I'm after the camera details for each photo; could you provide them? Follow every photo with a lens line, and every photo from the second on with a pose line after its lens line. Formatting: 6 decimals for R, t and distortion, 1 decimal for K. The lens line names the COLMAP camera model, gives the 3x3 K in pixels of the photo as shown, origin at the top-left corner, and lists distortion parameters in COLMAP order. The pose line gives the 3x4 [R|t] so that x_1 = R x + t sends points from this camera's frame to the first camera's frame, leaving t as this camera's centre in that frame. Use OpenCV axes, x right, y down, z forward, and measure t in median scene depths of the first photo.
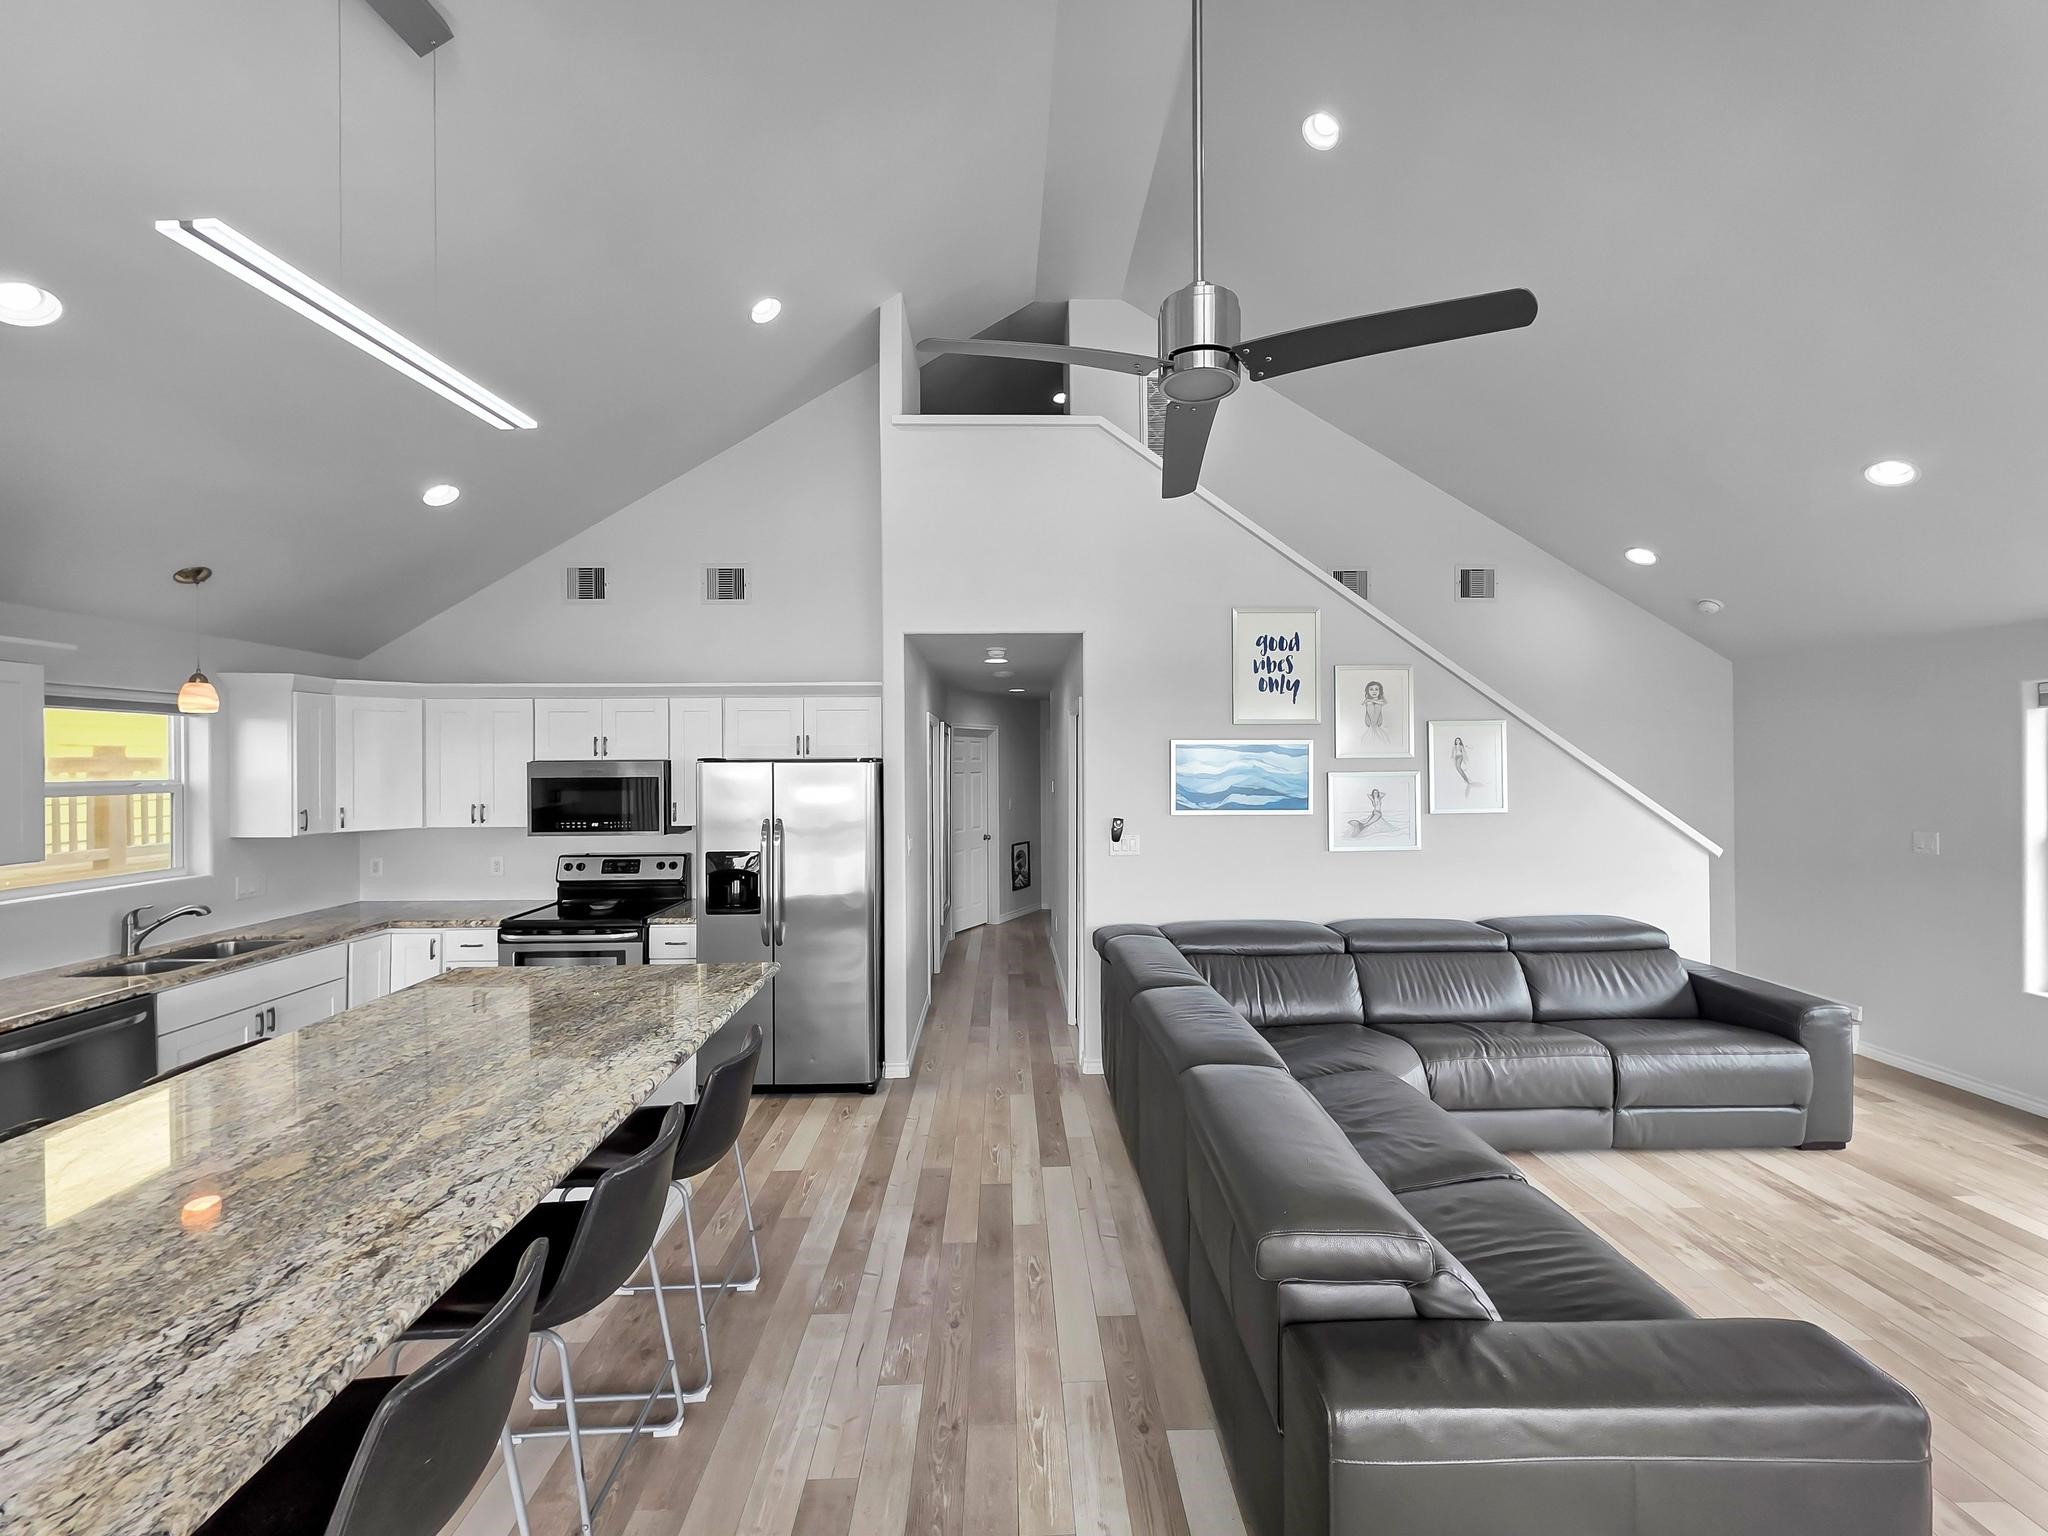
lens RADIAL K [[817.3, 0, 1026.0], [0, 817.3, 757.5], [0, 0, 1]] dist [0.001536, 0.000365]
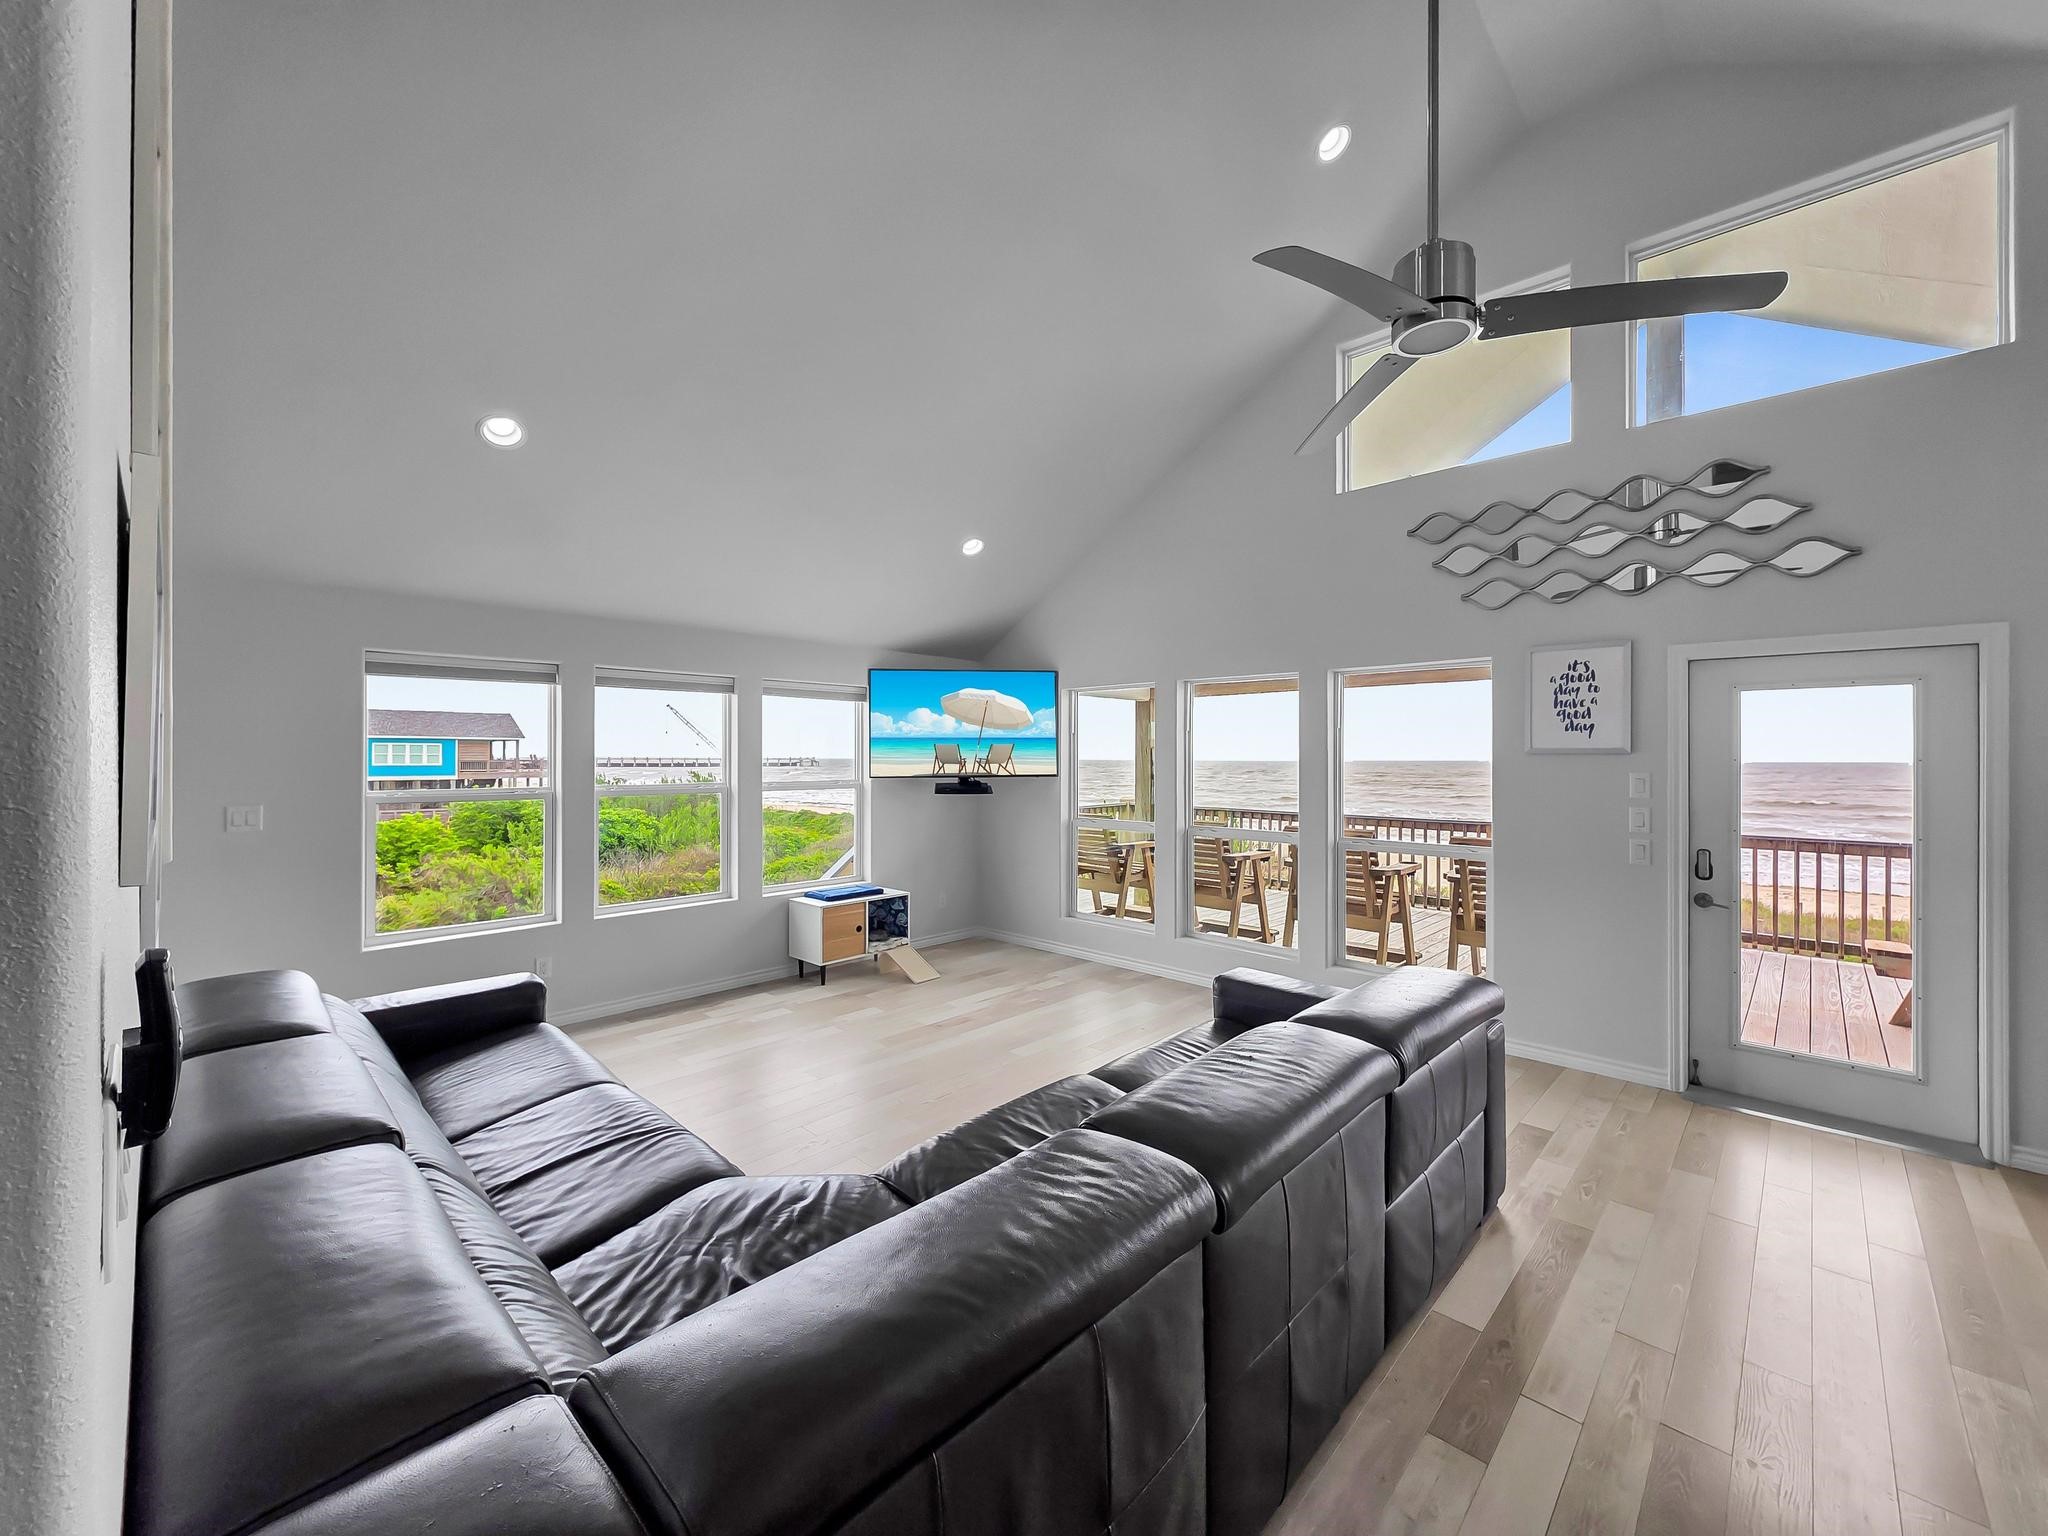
lens RADIAL K [[823.0, 0, 1023.4], [0, 823.0, 755.7], [0, 0, 1]] dist [0.000478, 0.000205]
pose [[-0.706789, 0.006294, 0.707396, -0.080562], [0.001500, 0.999972, -0.007398, 0.046624], [-0.707422, -0.004168, -0.706779, 1.057056]]
